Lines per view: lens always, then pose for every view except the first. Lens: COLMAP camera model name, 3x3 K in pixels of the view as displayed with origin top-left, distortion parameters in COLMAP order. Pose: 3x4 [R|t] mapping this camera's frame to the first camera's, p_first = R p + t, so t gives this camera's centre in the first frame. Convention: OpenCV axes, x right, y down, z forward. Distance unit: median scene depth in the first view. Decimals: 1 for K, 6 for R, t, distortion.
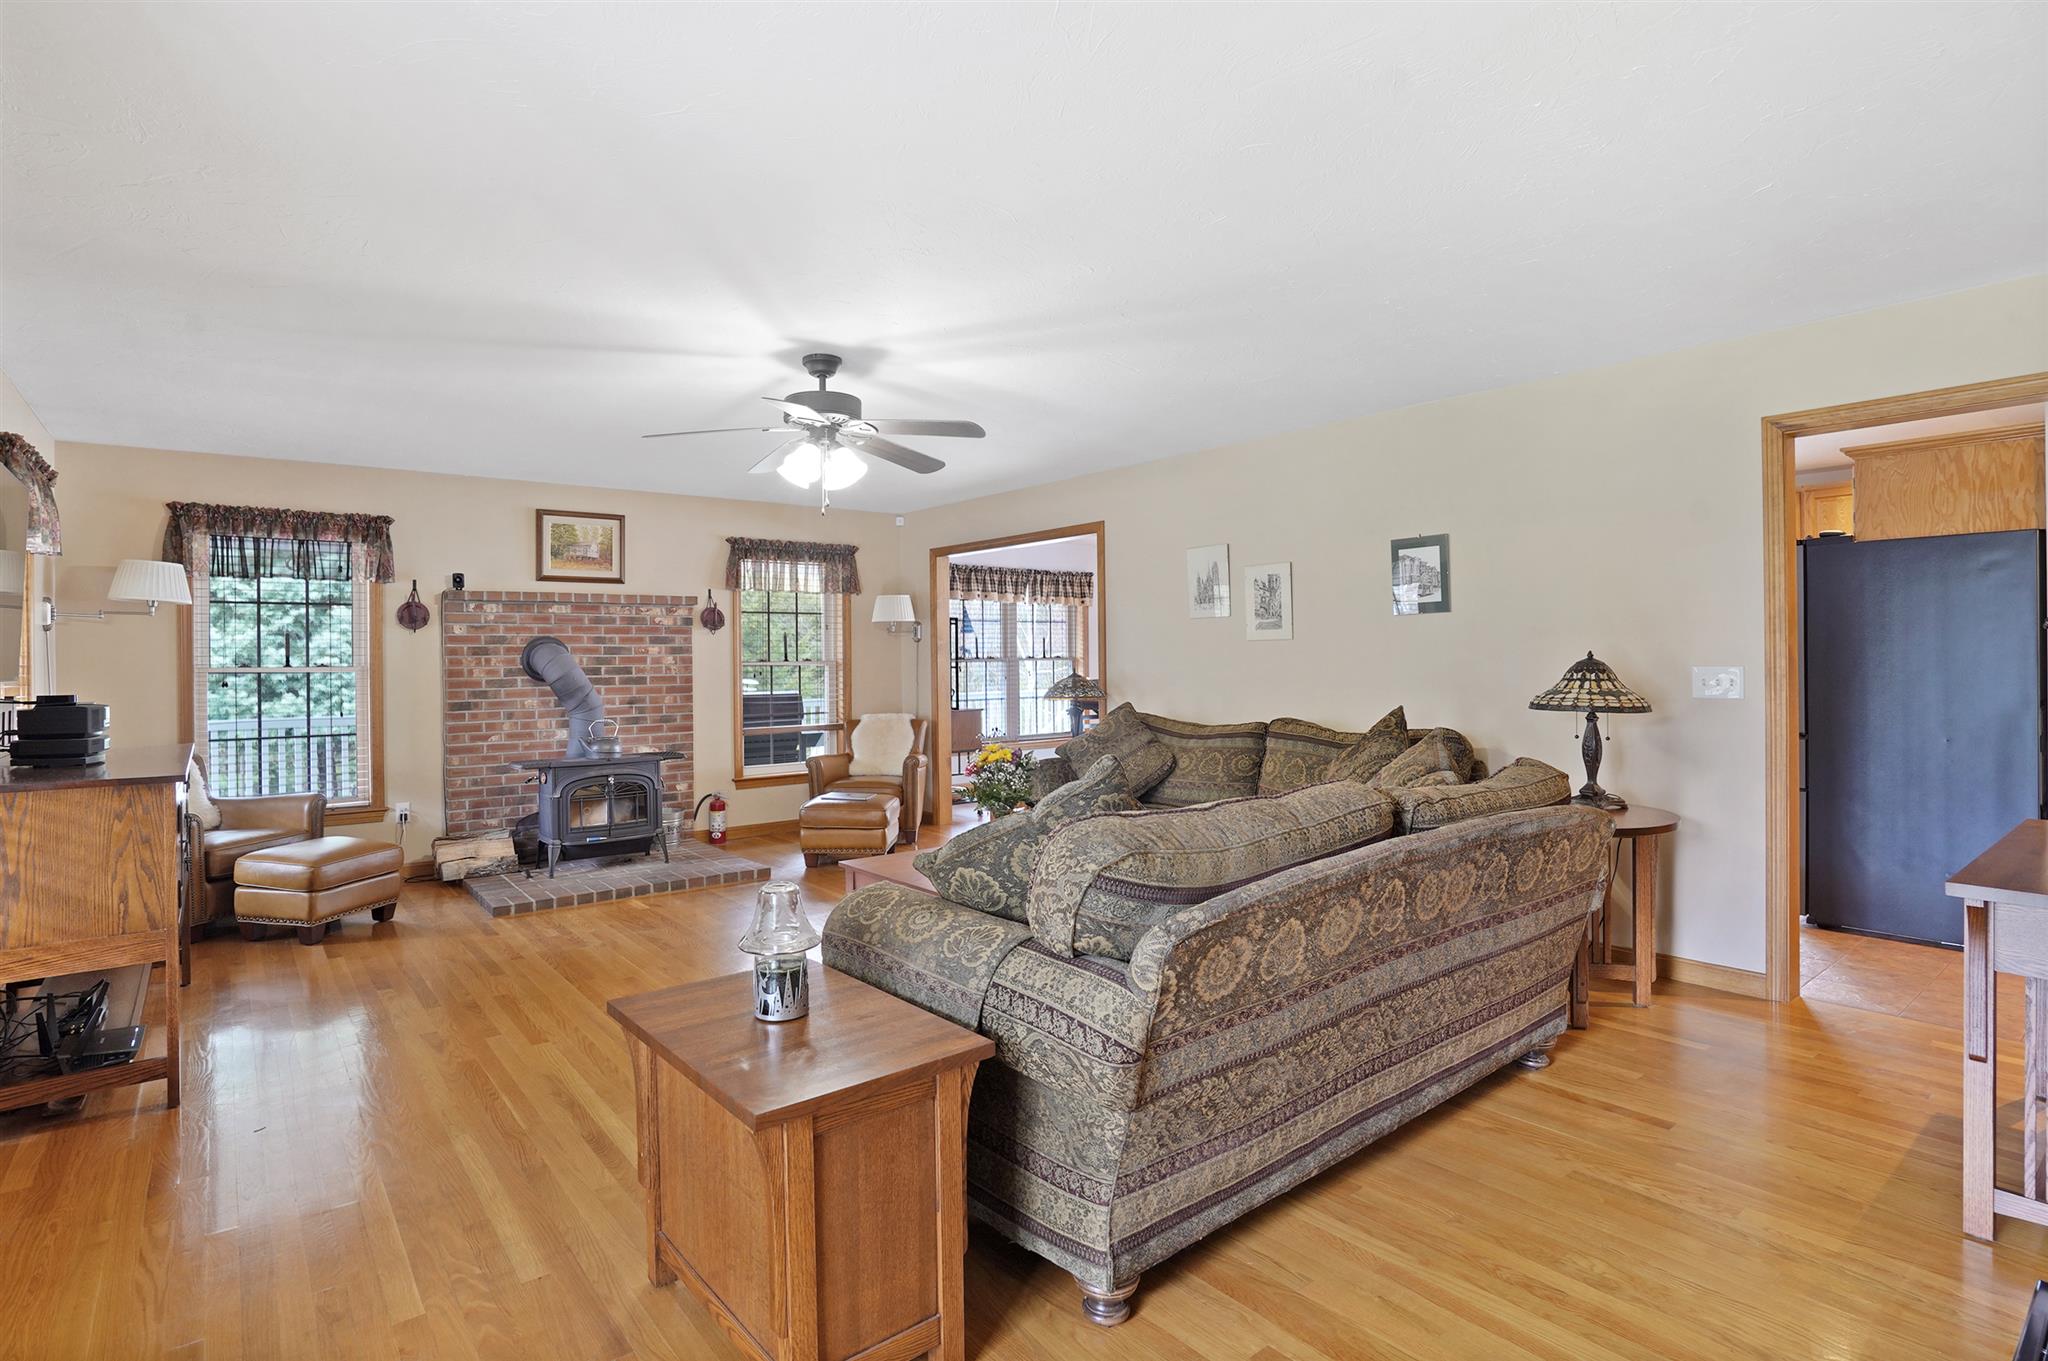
lens RADIAL K [[1045.1, 0, 1020.5], [0, 1045.1, 658.7], [0, 0, 1]] dist [-0.013675, 0.008041]
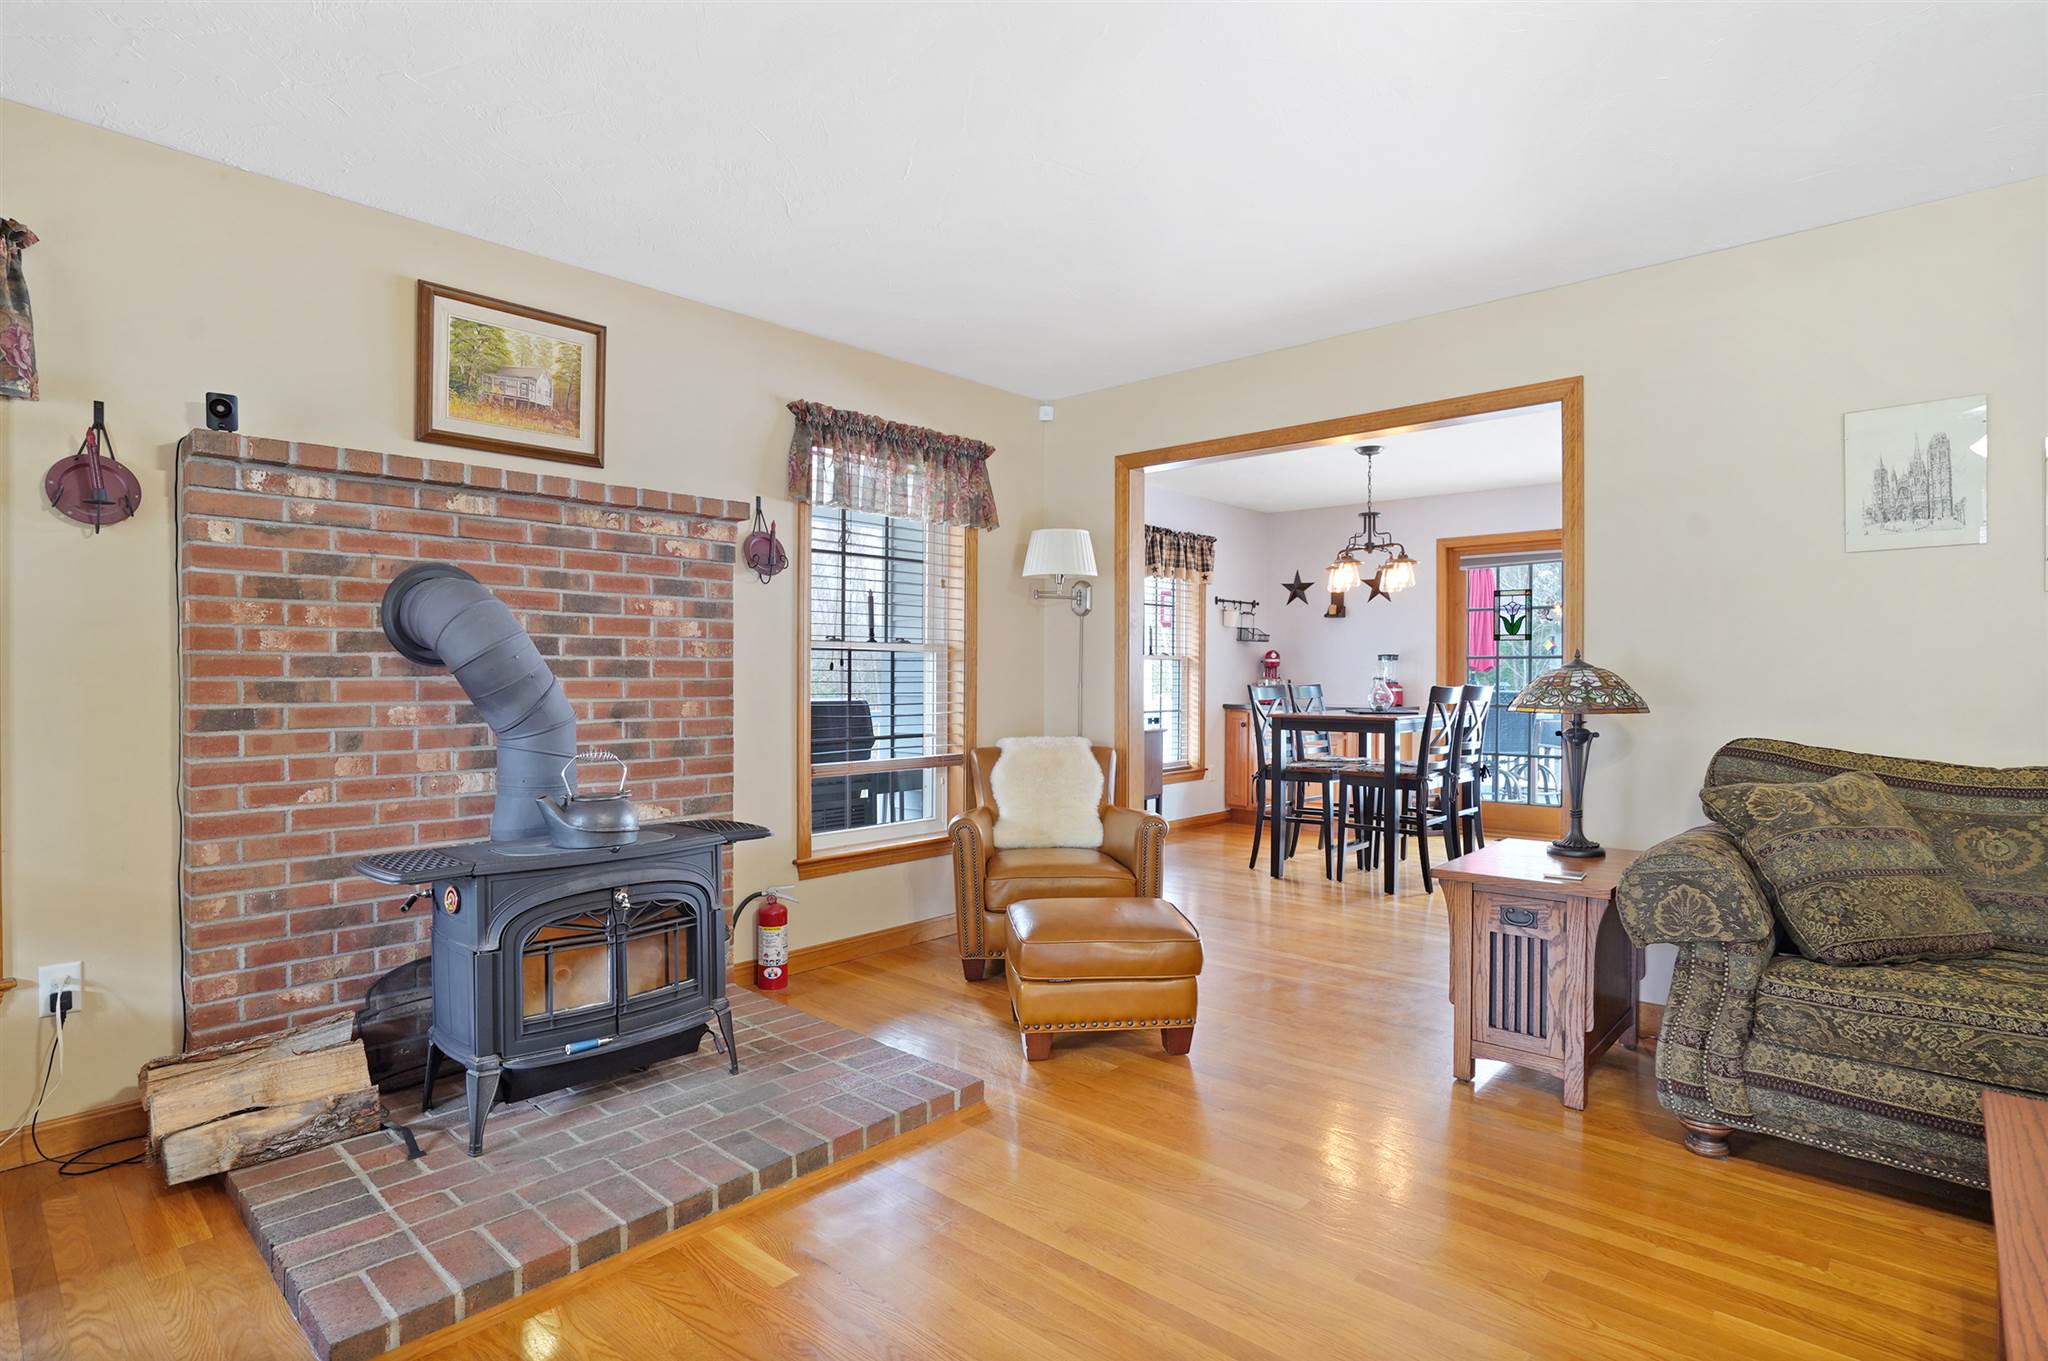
lens RADIAL K [[1045.1, 0, 1021.0], [0, 1045.1, 681.6], [0, 0, 1]] dist [-0.013675, 0.008041]
pose [[0.986626, 0.011652, 0.162583, -0.272705], [-0.012460, 0.999915, 0.003952, 0.023217], [-0.162523, -0.005925, 0.986687, 0.504013]]
